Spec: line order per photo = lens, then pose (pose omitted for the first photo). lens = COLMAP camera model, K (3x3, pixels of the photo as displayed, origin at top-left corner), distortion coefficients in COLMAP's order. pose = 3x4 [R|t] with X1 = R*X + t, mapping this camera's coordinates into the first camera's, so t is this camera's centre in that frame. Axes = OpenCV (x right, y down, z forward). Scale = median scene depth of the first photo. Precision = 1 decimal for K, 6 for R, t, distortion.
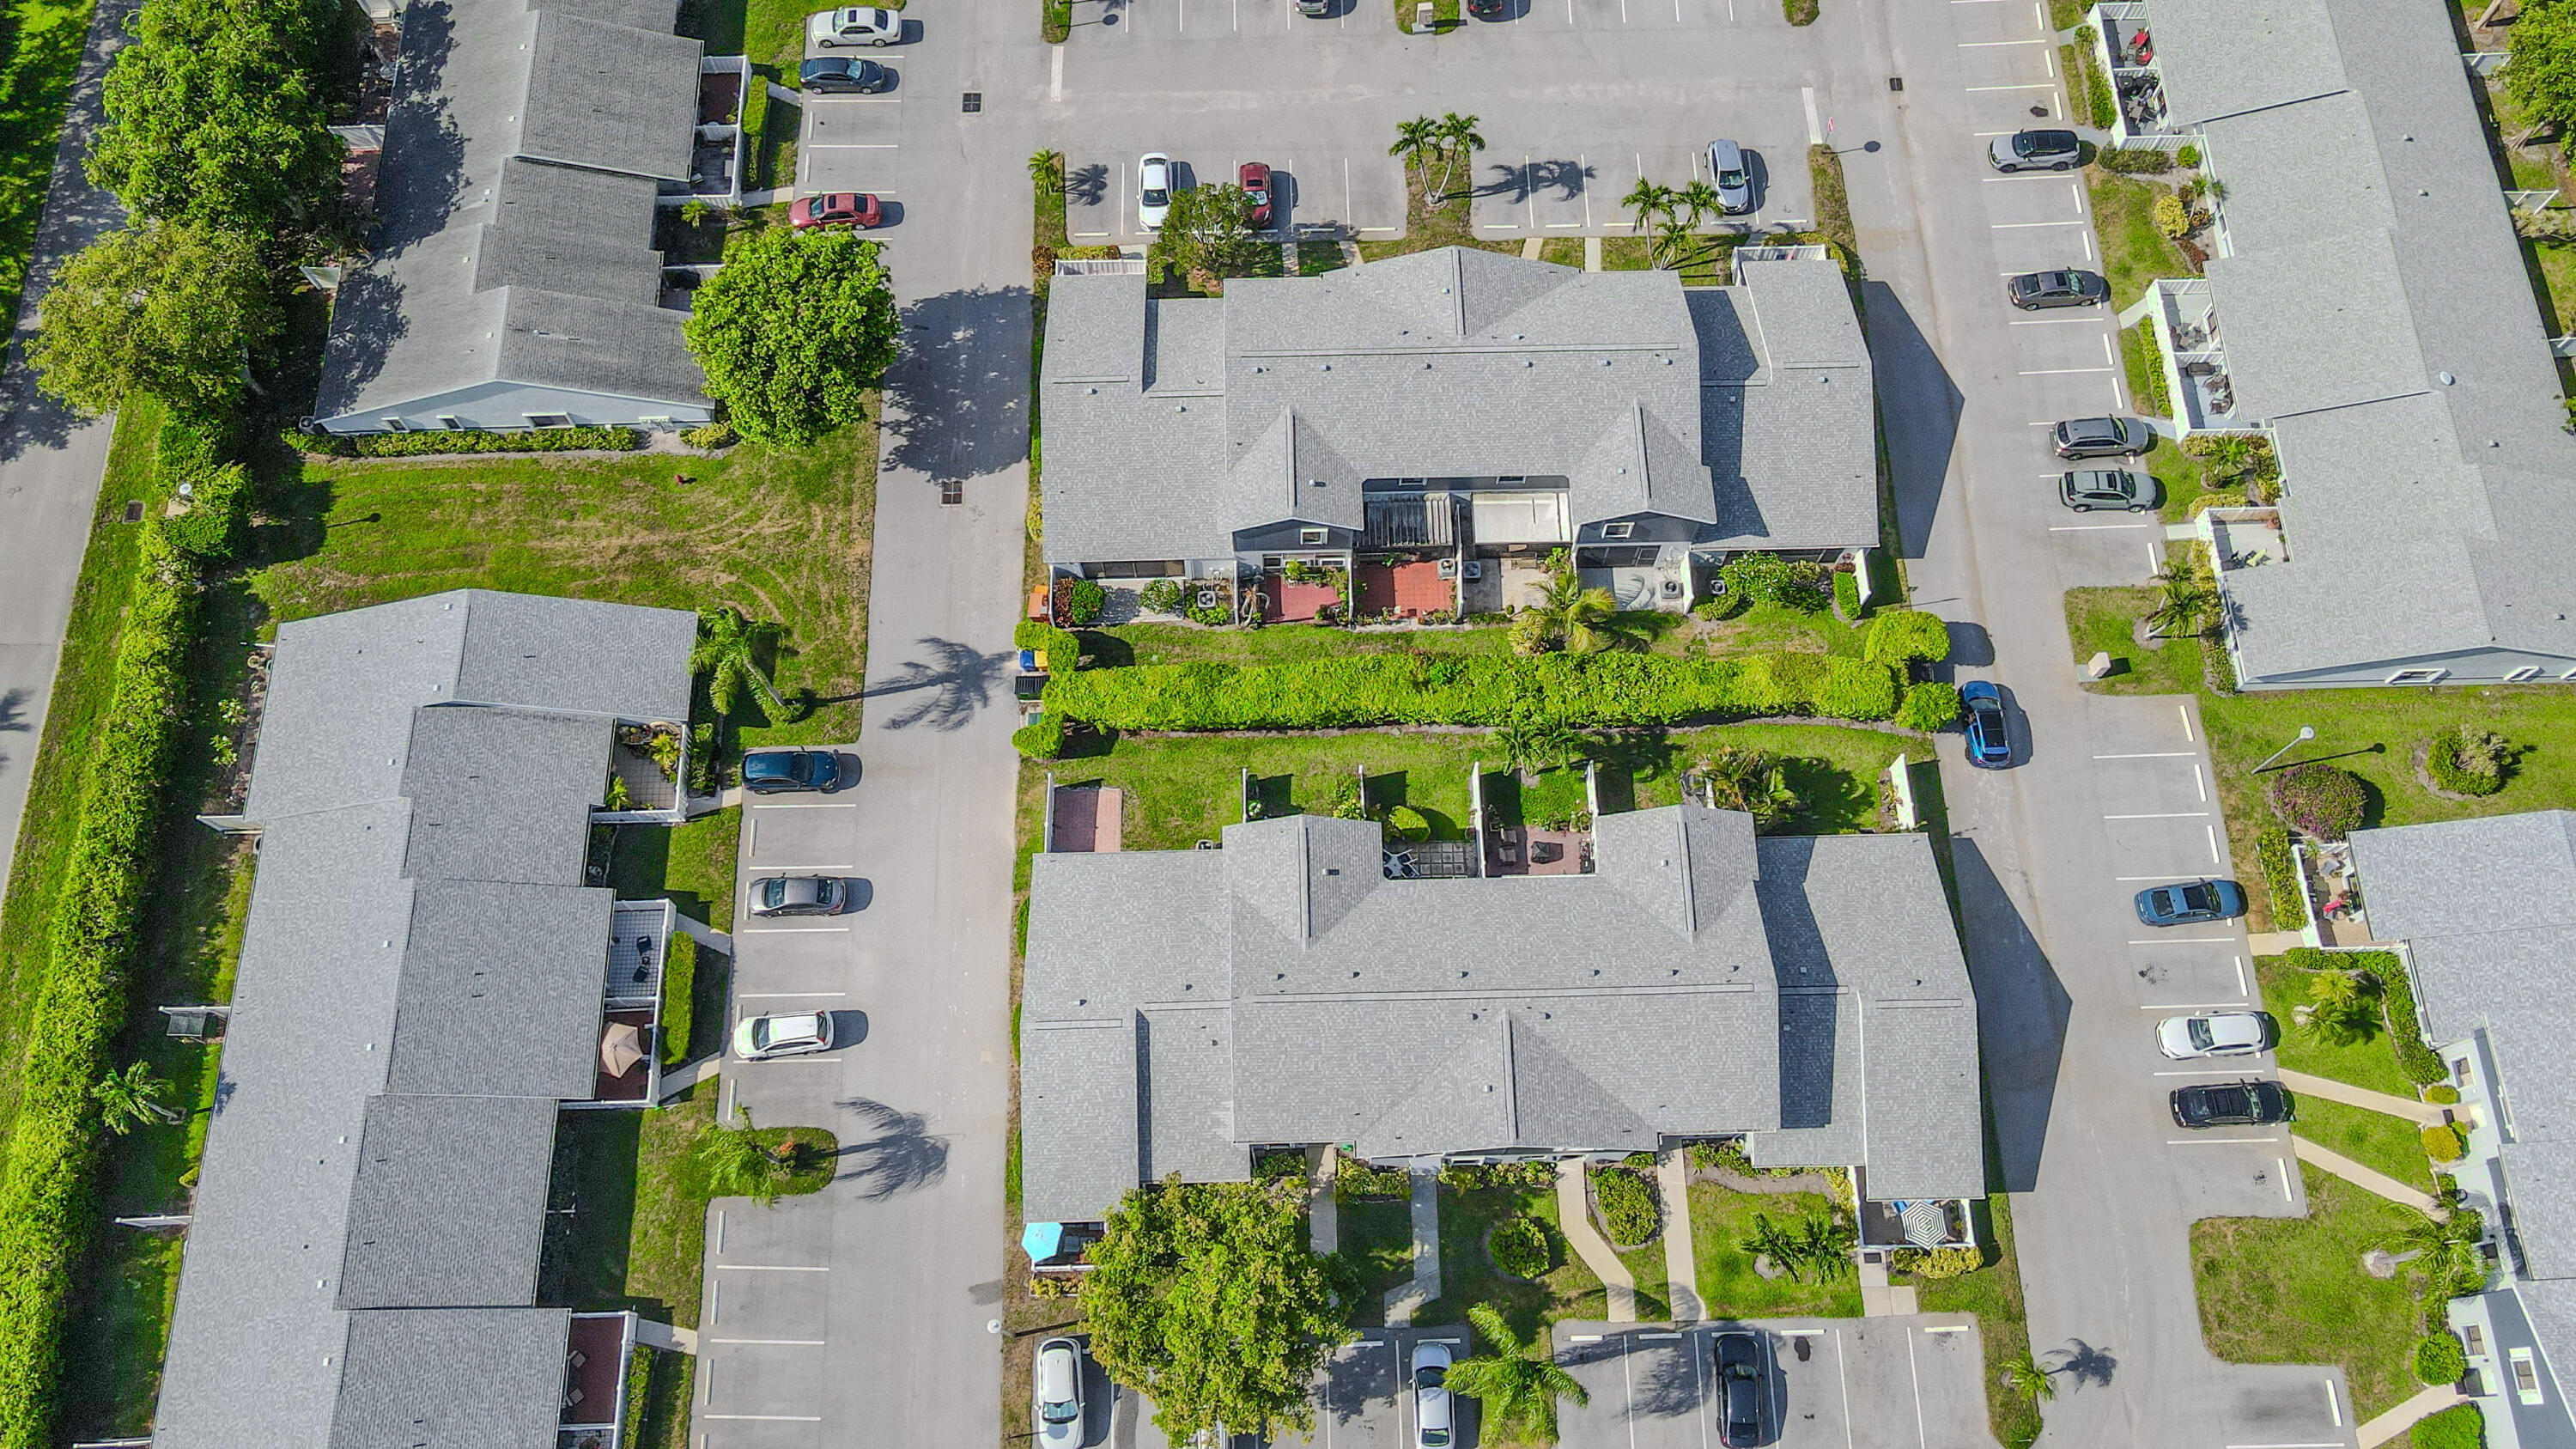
lens RADIAL K [[1906.7, 0, 1295.8], [0, 1906.7, 729.8], [0, 0, 1]] dist [-0.007412, 0.036839]
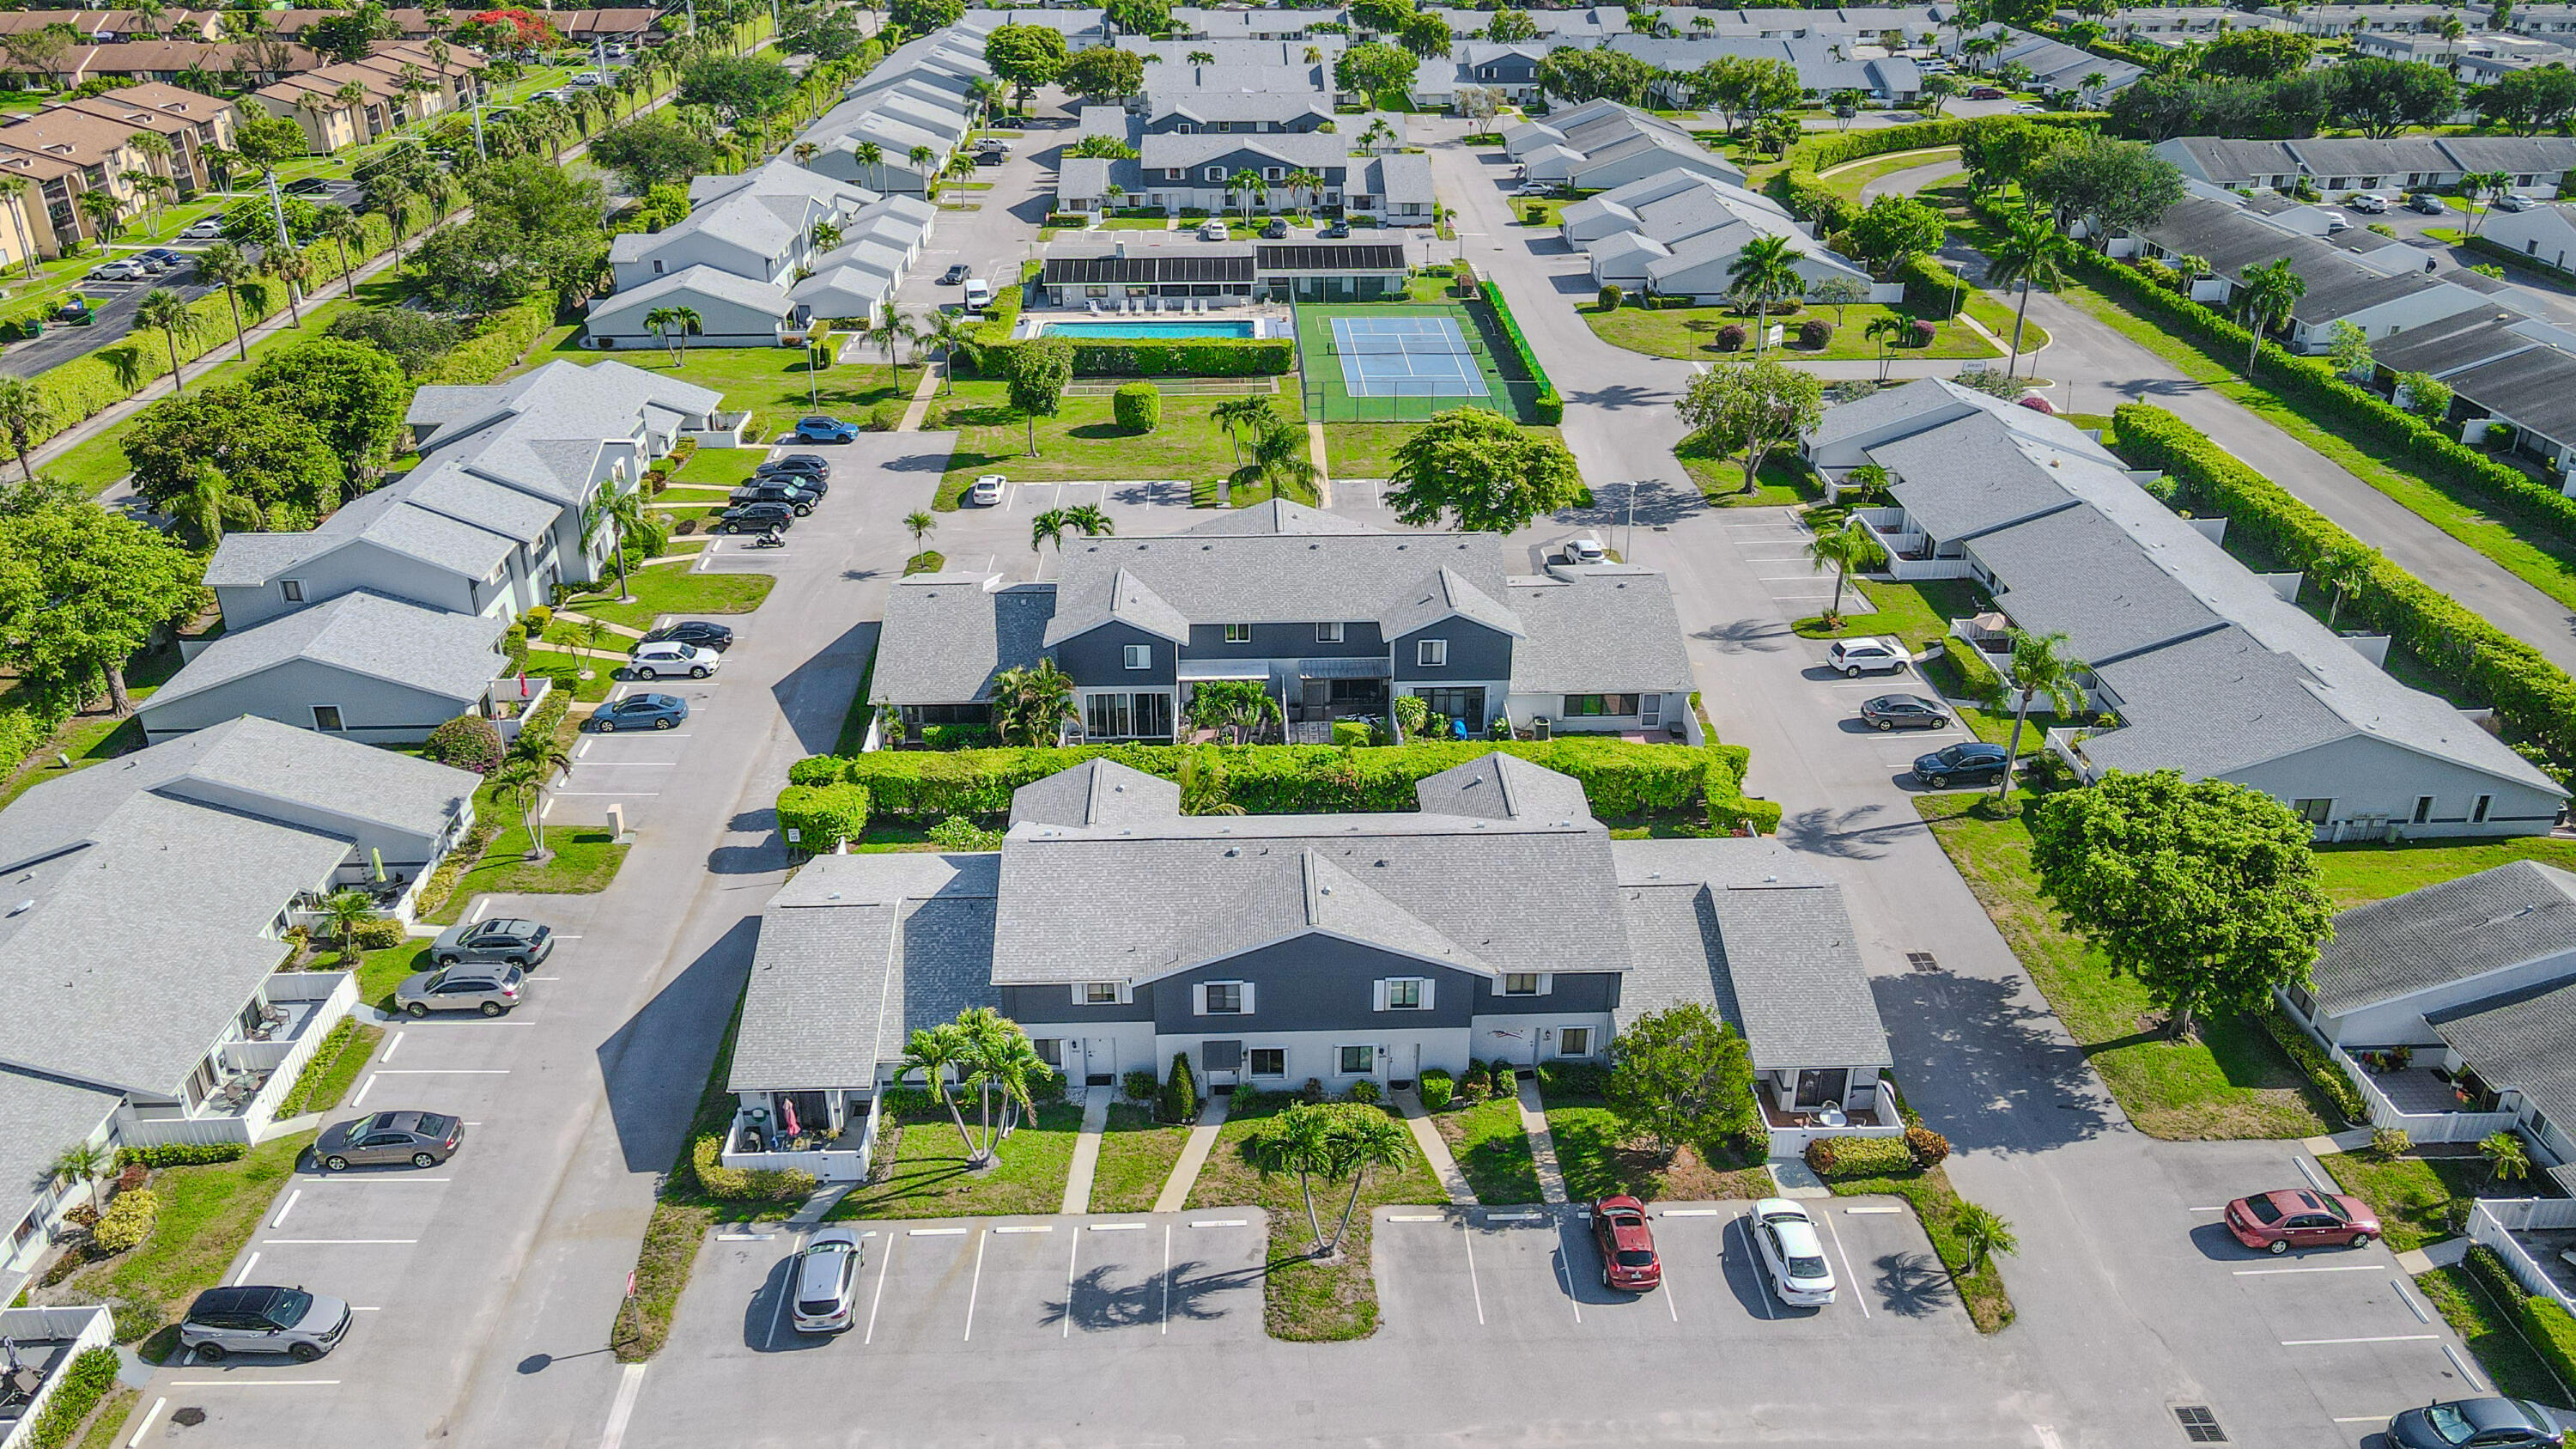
lens RADIAL K [[1906.7, 0, 1296.9], [0, 1906.7, 724.0], [0, 0, 1]] dist [-0.007412, 0.036839]
pose [[-0.999896, 0.006215, -0.013011, 0.095542], [-0.013508, -0.088136, 0.996017, -0.923611], [0.005044, 0.996089, 0.088211, 0.835890]]
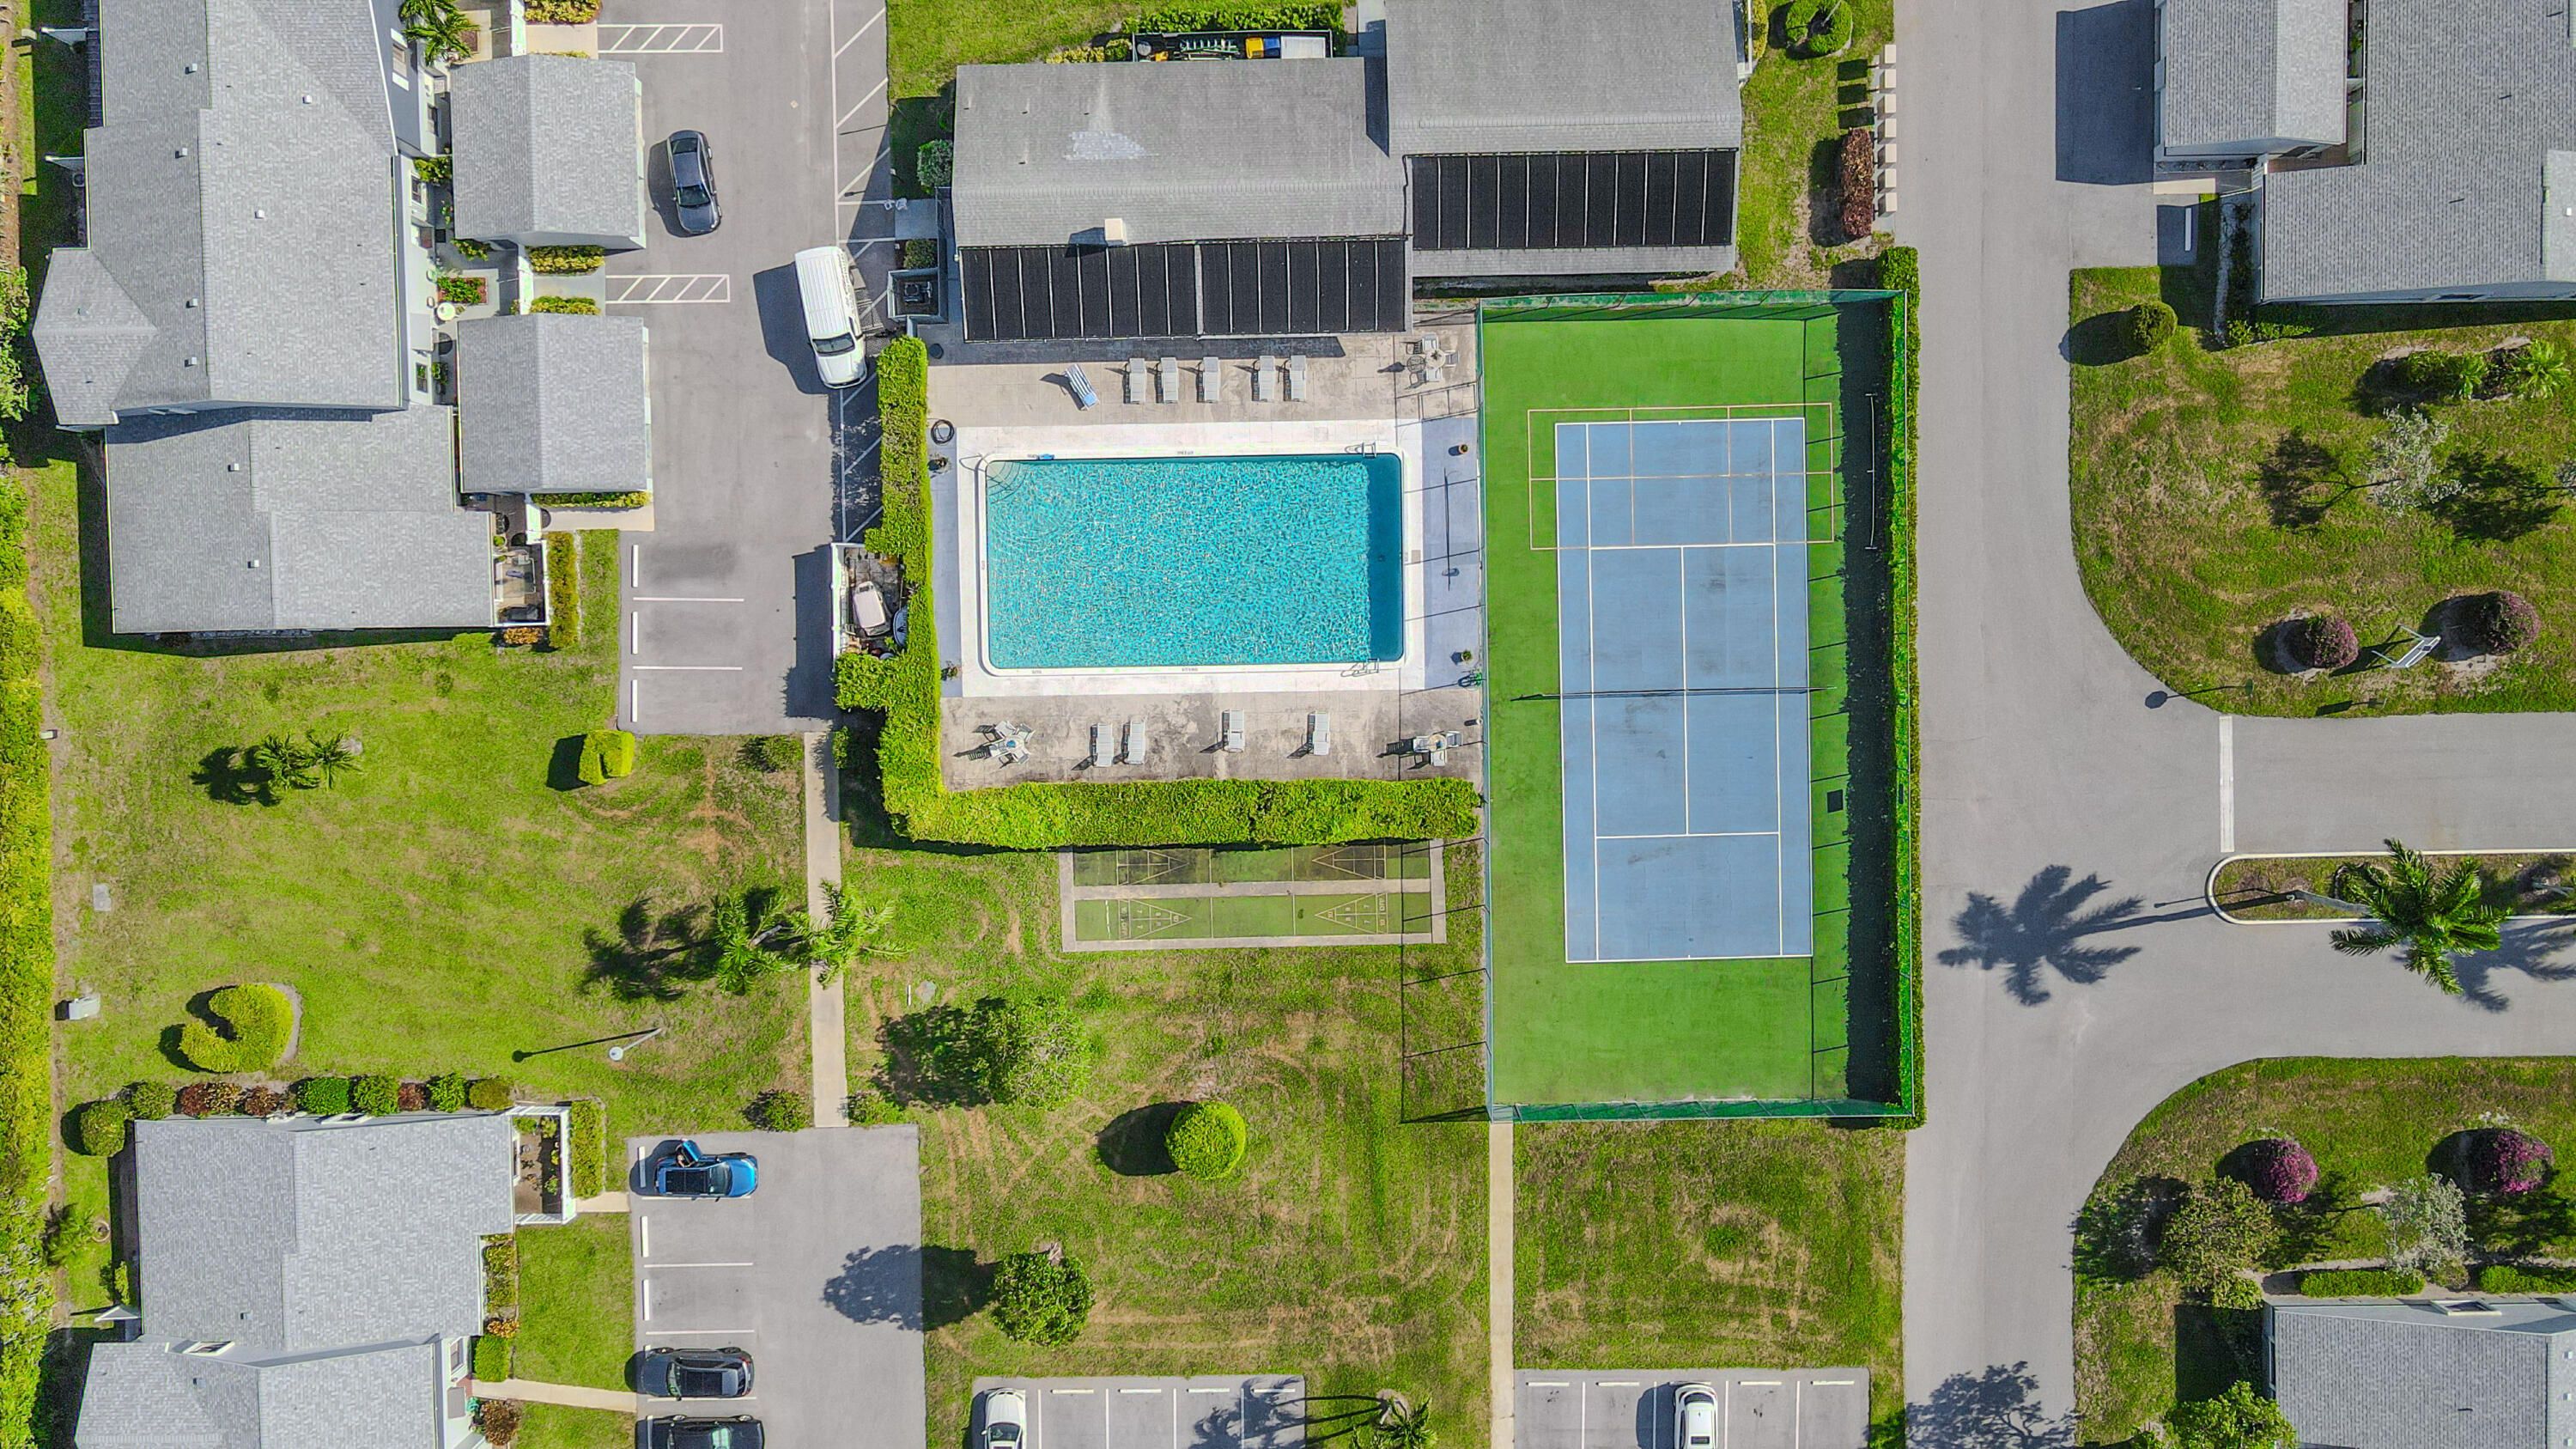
lens RADIAL K [[1906.7, 0, 1299.2], [0, 1906.7, 718.7], [0, 0, 1]] dist [-0.007412, 0.036839]
pose [[-0.999871, -0.006973, 0.014485, 0.143169], [0.011403, -0.942745, 0.333320, 0.435590], [0.011331, 0.333442, 0.942702, -0.158131]]
